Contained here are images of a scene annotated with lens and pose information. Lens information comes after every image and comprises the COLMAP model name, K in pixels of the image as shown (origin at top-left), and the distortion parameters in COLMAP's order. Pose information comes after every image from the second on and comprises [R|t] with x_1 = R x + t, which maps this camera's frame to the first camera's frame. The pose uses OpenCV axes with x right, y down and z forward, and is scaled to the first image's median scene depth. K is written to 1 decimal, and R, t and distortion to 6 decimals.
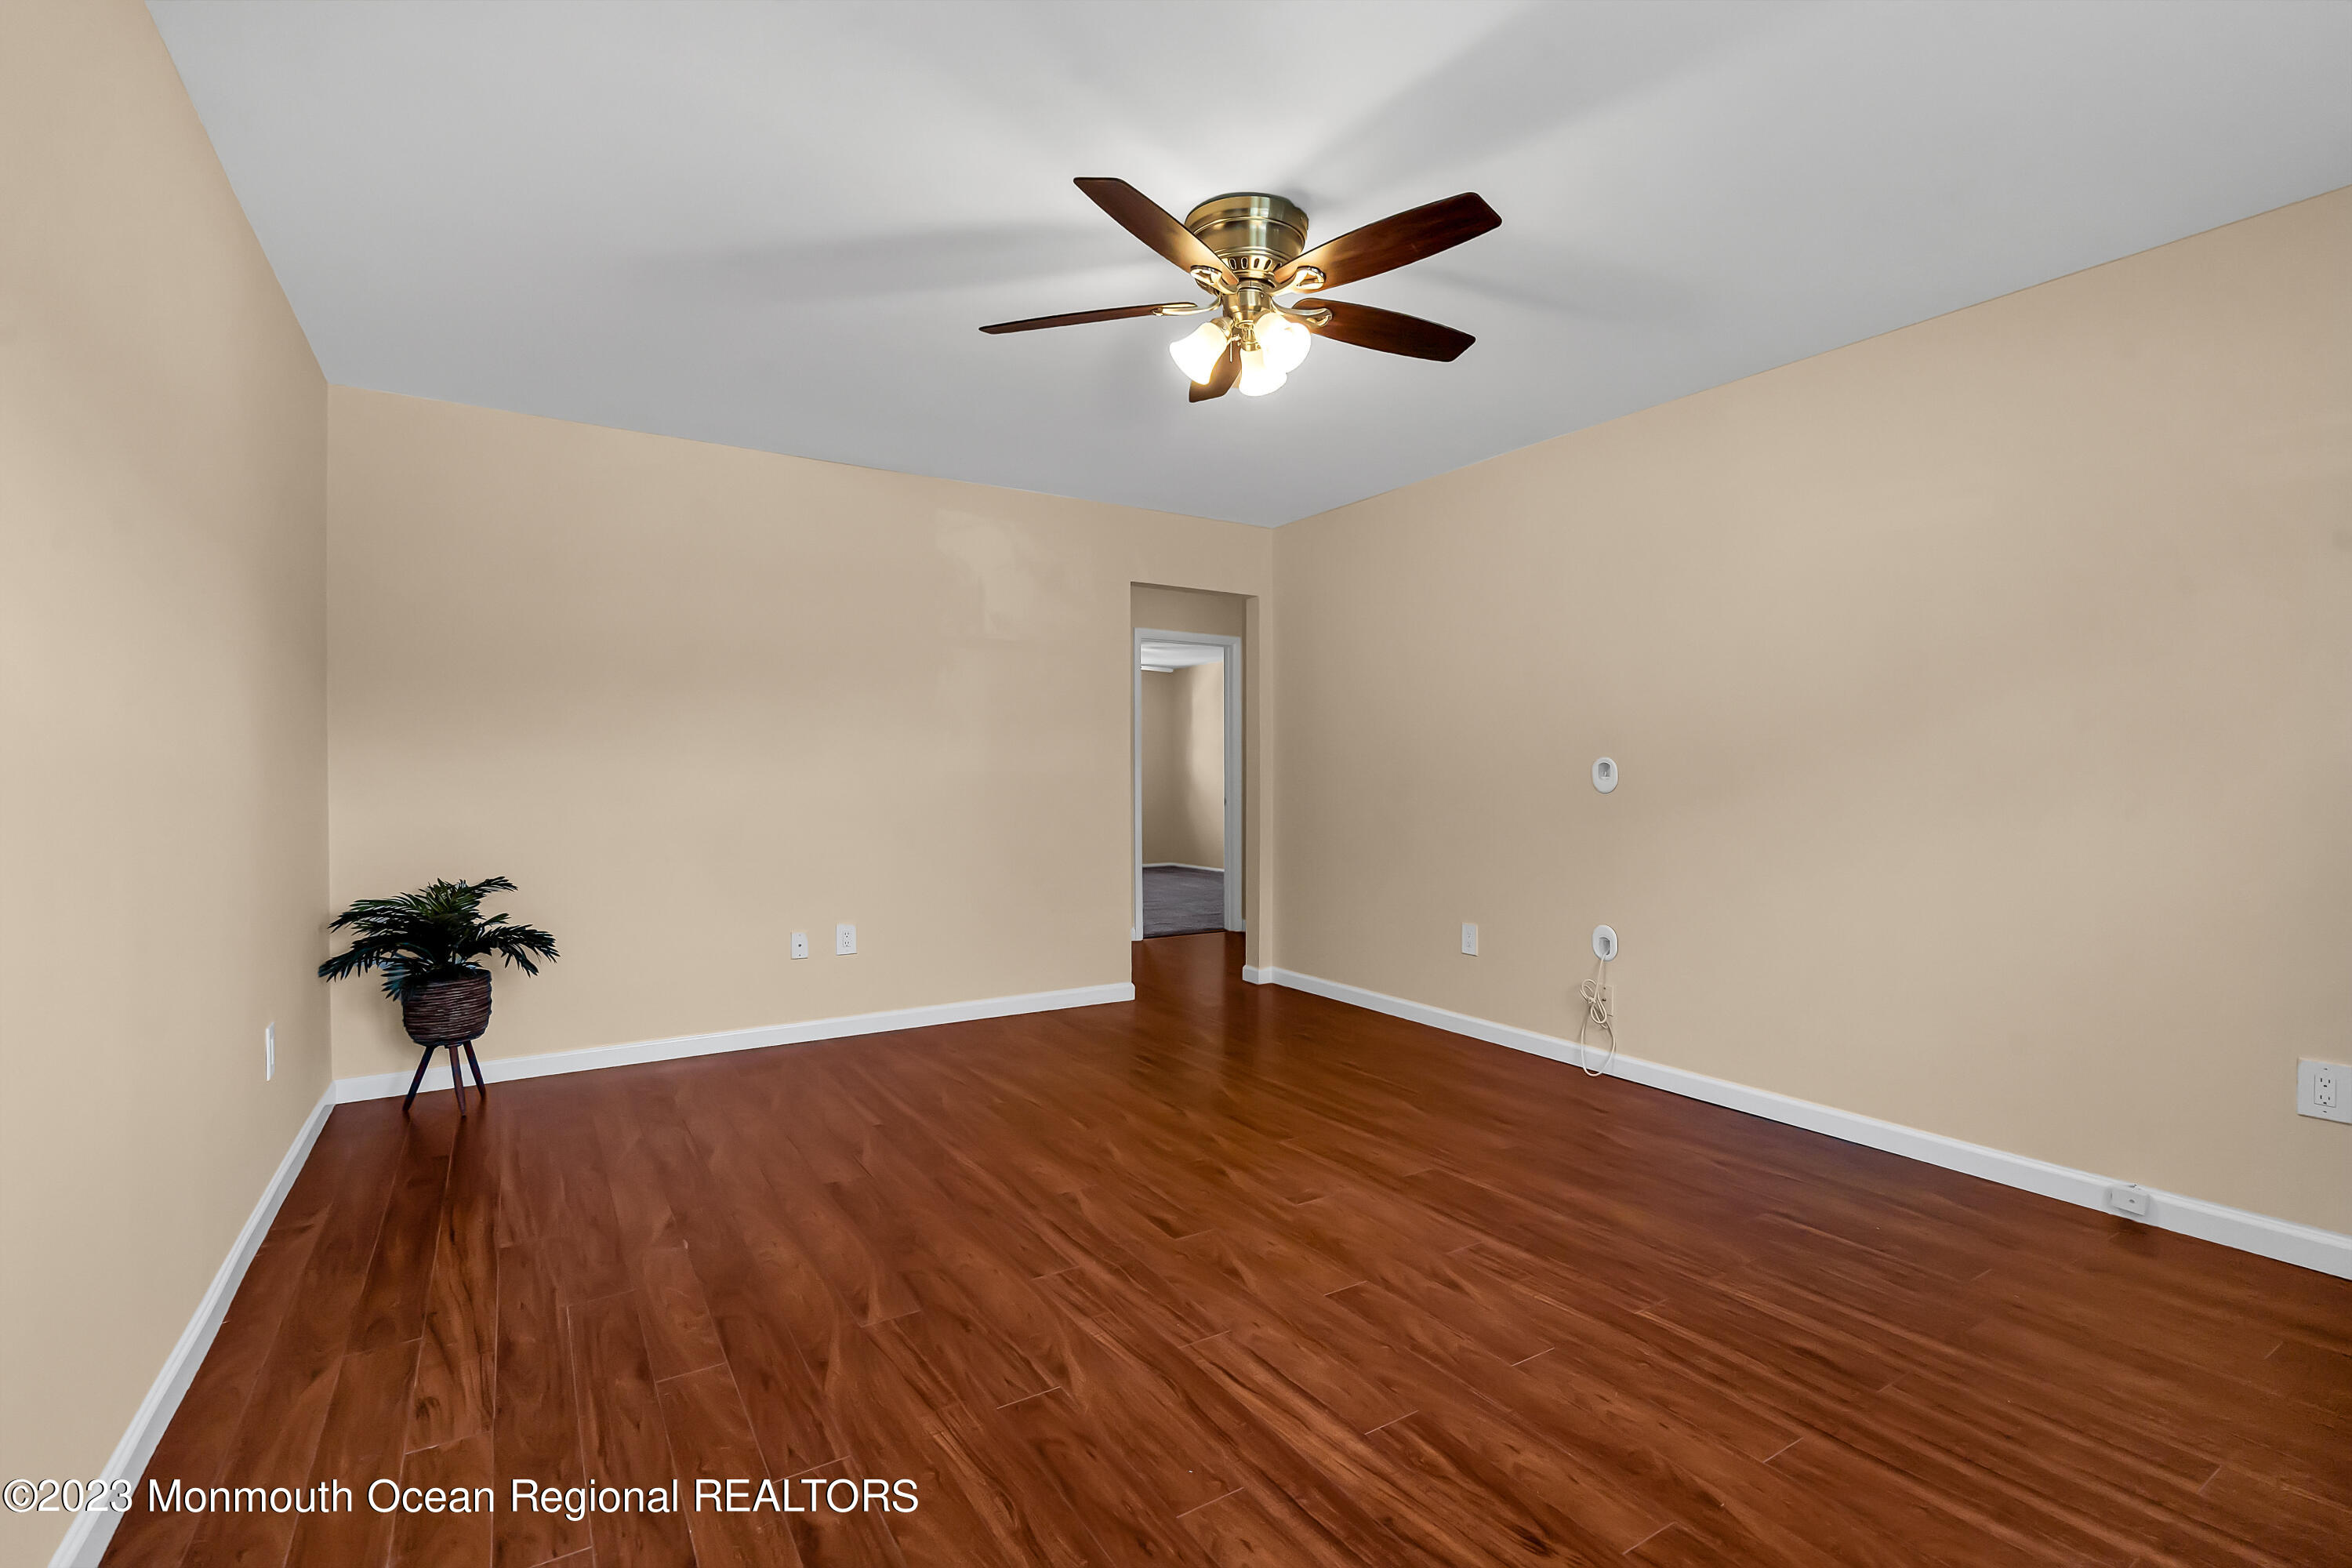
lens RADIAL K [[1108.4, 0, 1179.6], [0, 1108.4, 782.5], [0, 0, 1]] dist [0.000675, 0.000943]
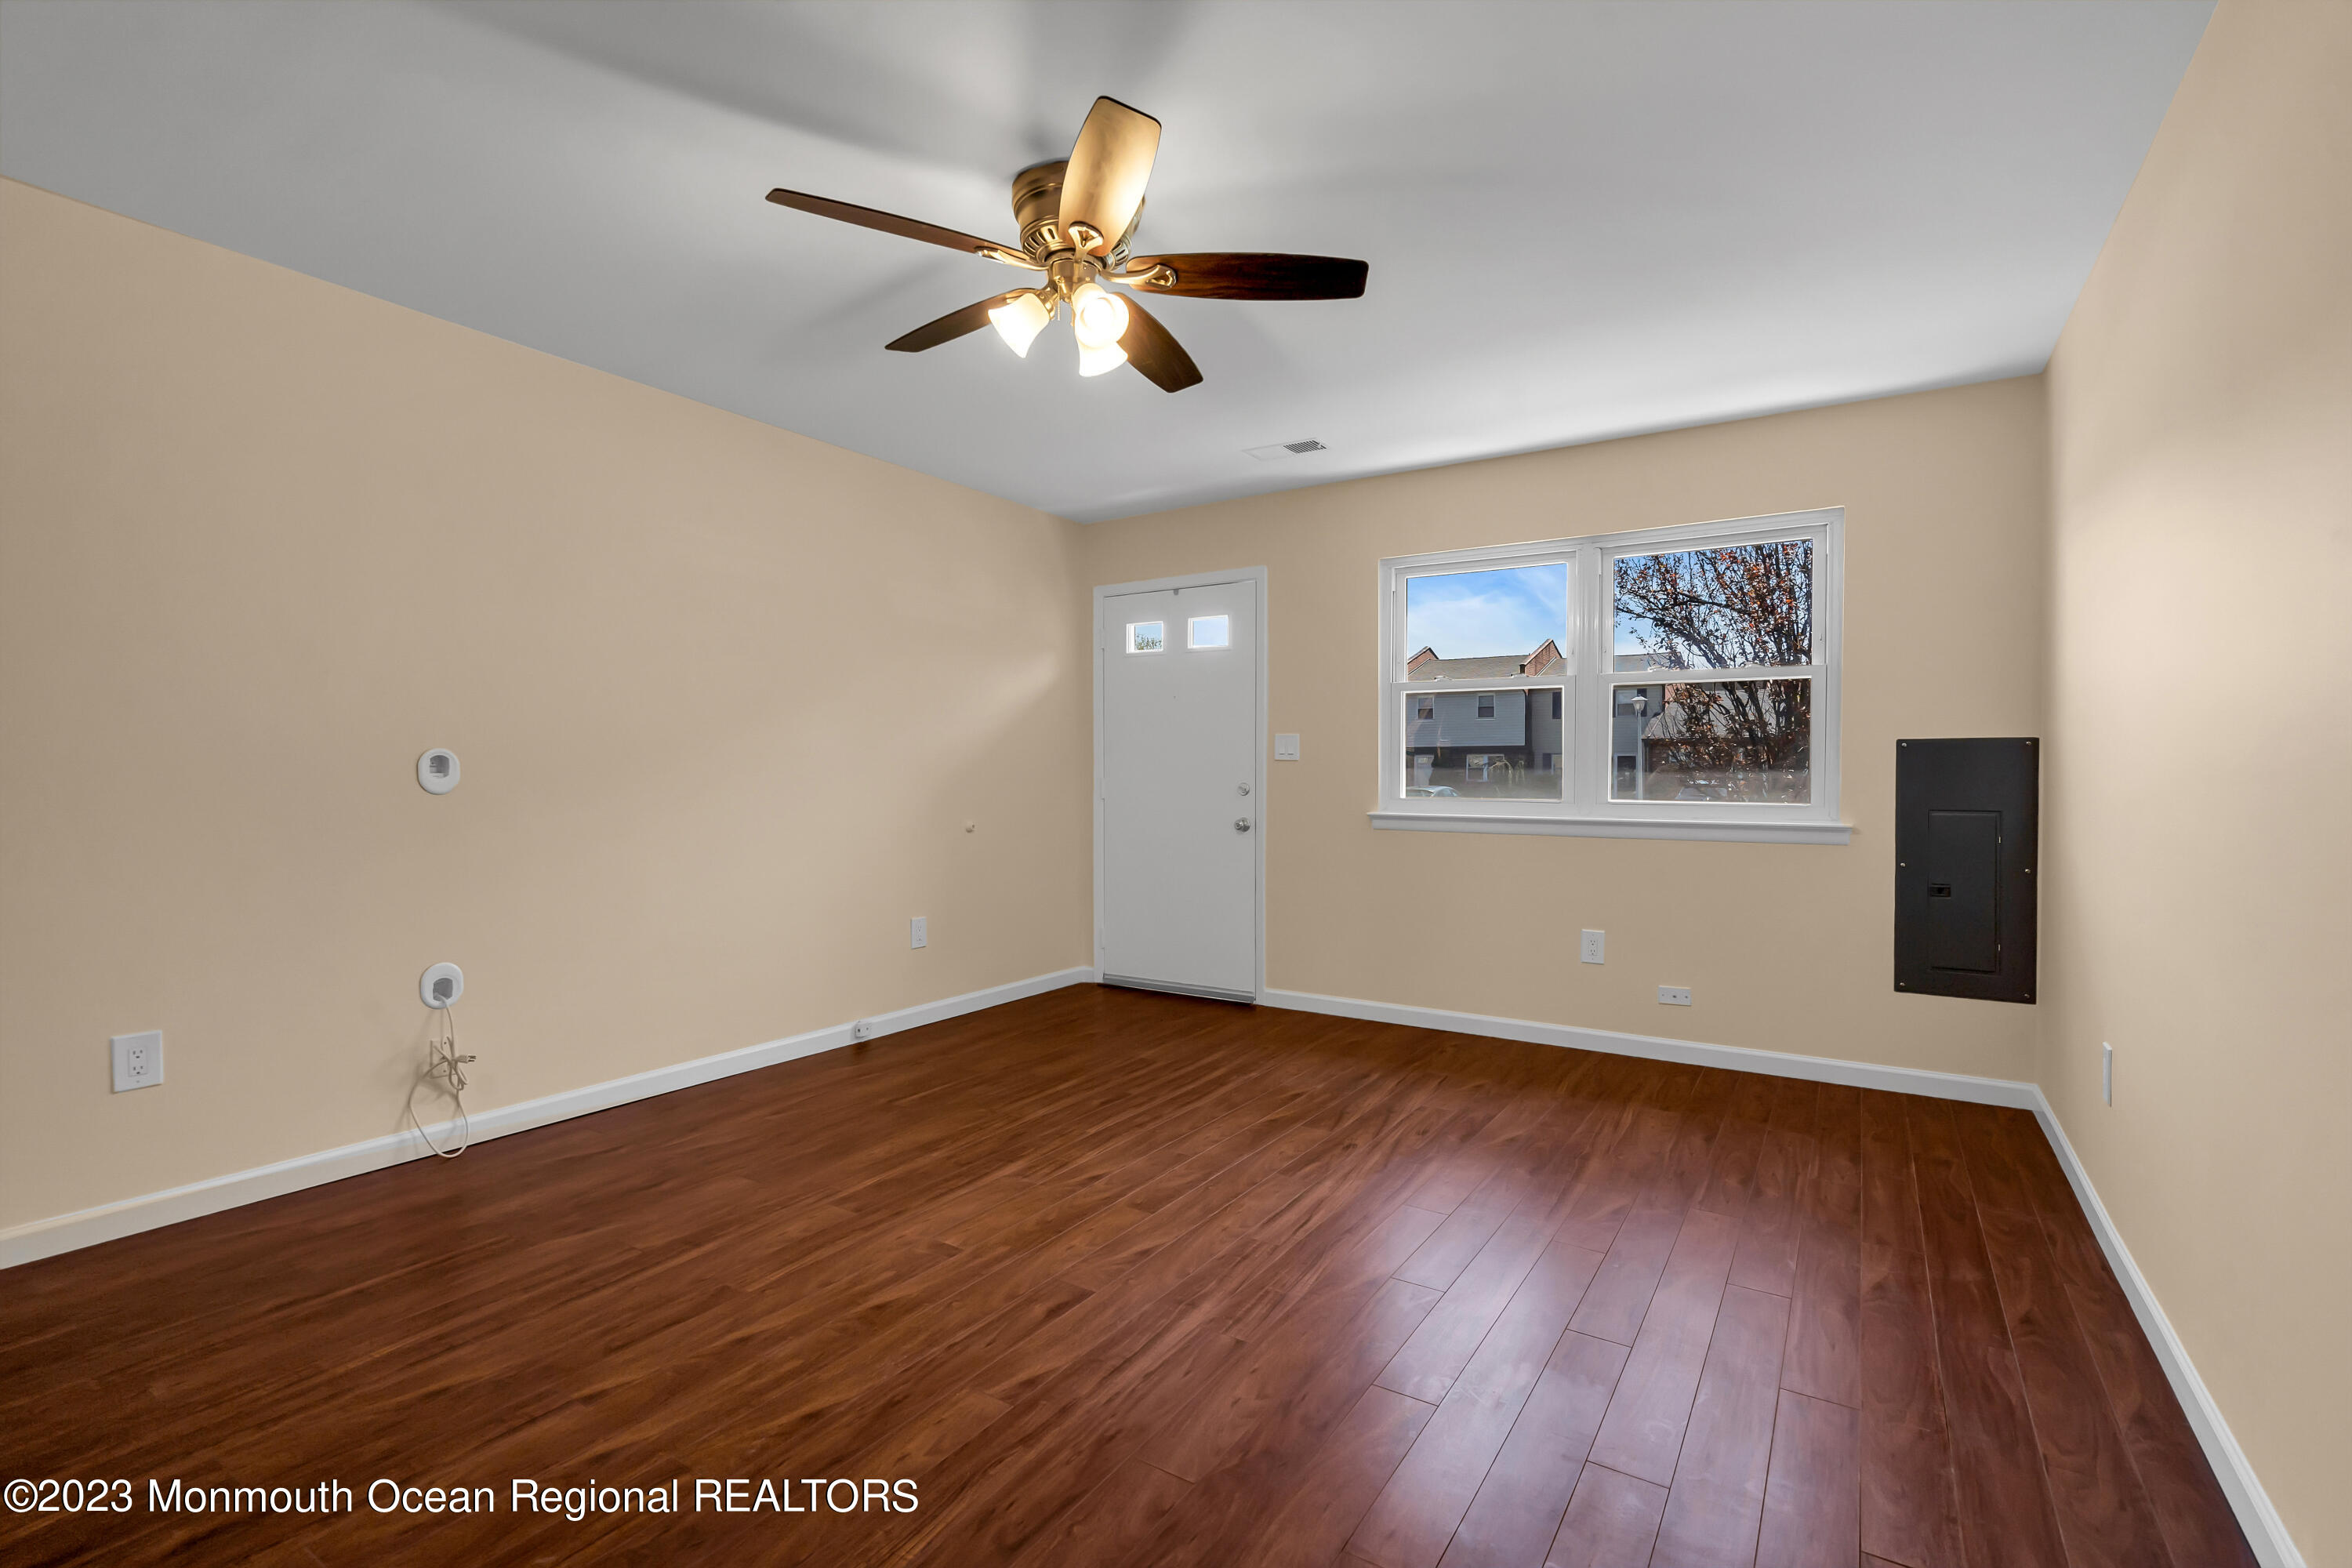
lens RADIAL K [[1074.7, 0, 1181.1], [0, 1074.7, 792.0], [0, 0, 1]] dist [-0.000585, 0.002455]
pose [[-0.443845, -0.017605, 0.895931, -0.782032], [0.003425, 0.999766, 0.021342, -0.010998], [-0.896097, 0.012541, -0.443681, 1.277936]]
